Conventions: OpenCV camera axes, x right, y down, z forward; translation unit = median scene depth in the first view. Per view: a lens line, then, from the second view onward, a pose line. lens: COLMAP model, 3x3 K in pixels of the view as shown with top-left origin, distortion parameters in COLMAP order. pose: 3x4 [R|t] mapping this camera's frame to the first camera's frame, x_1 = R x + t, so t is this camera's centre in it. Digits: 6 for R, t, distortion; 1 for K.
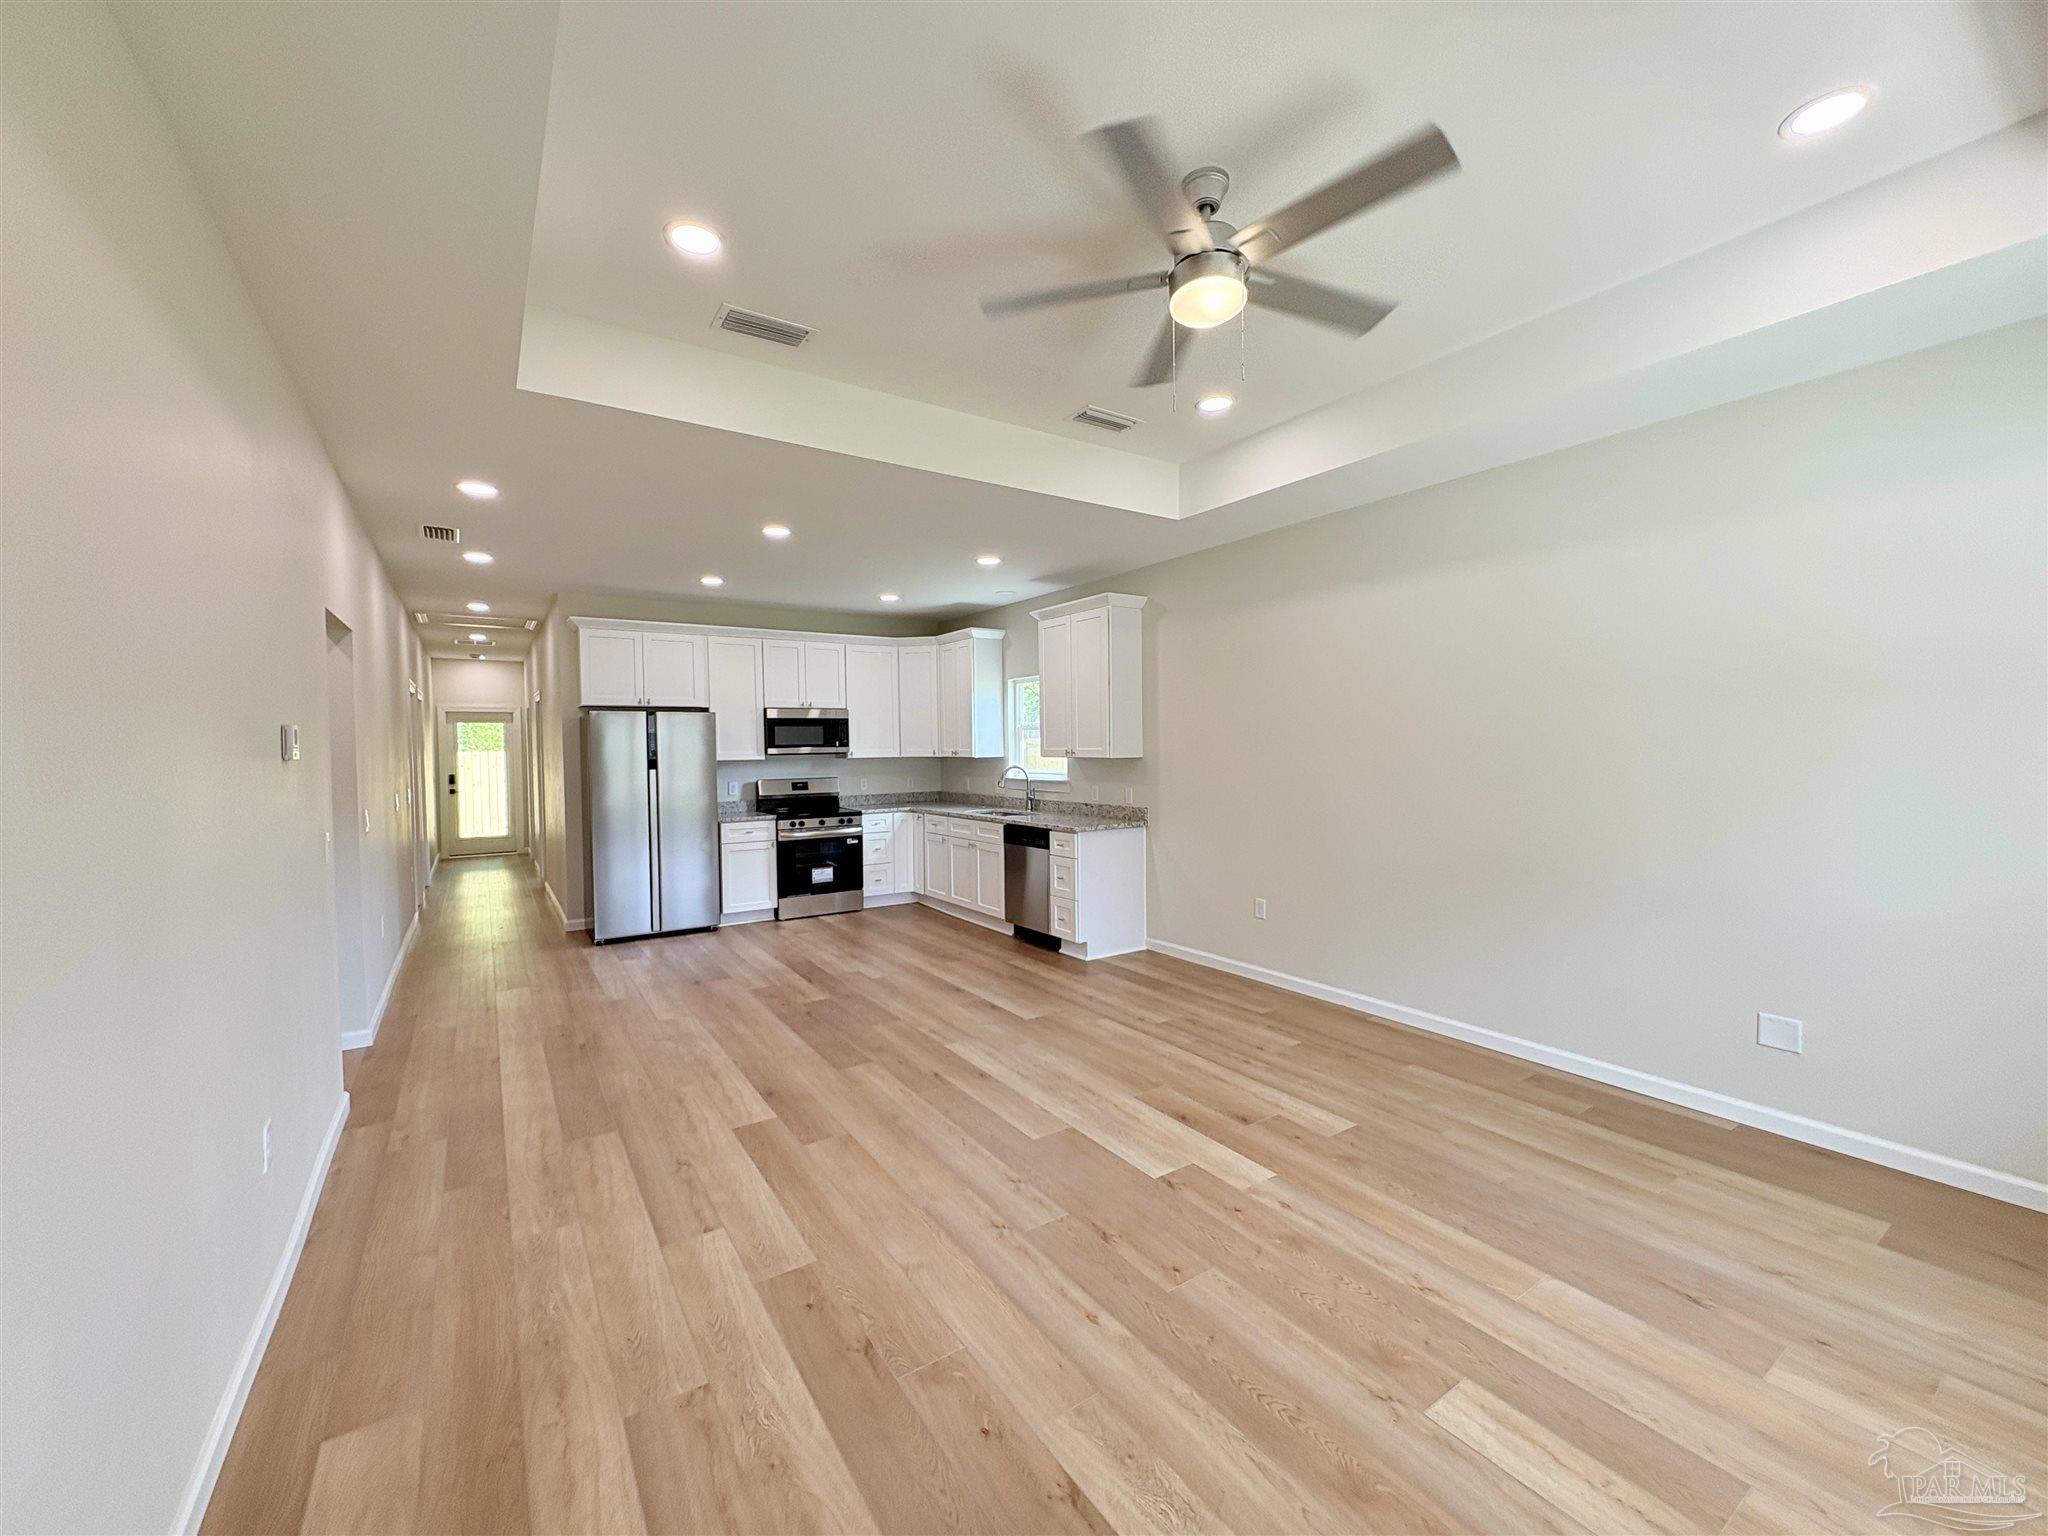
lens RADIAL K [[821.1, 0, 1026.2], [0, 821.1, 764.9], [0, 0, 1]] dist [-0.002214, -0.000882]
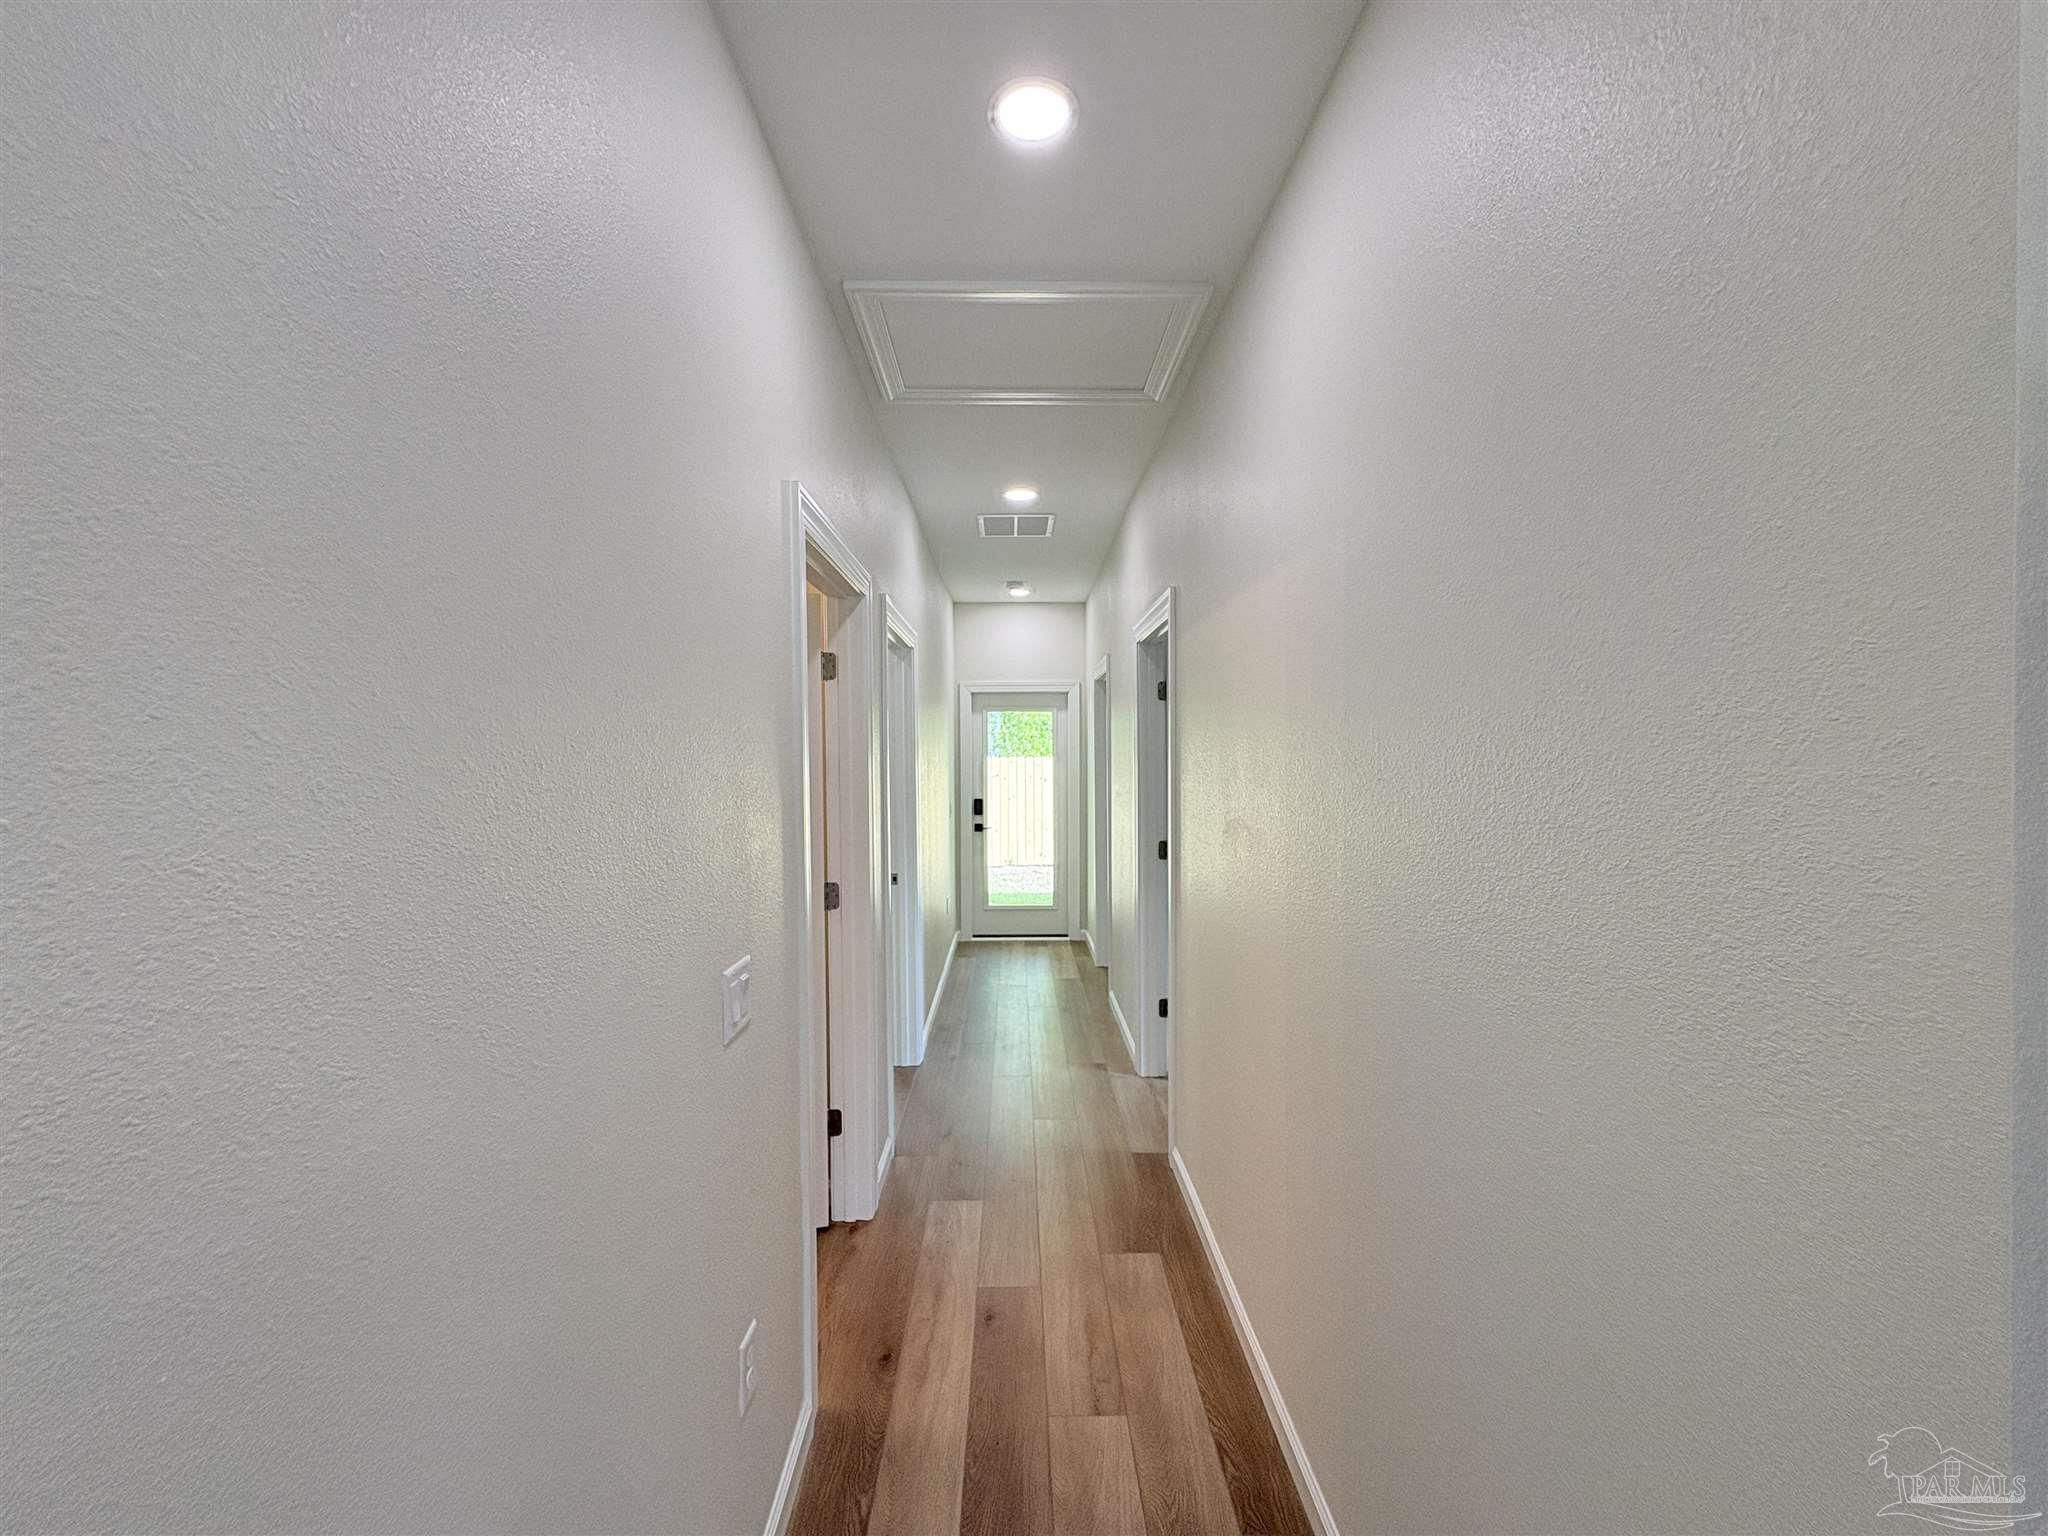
lens RADIAL K [[821.1, 0, 1024.1], [0, 821.1, 766.1], [0, 0, 1]] dist [-0.002214, -0.000882]
pose [[0.836181, 0.007609, -0.548401, -0.215700], [-0.014316, 0.999866, -0.007954, -0.004659], [0.548267, 0.014502, 0.836178, 0.324071]]
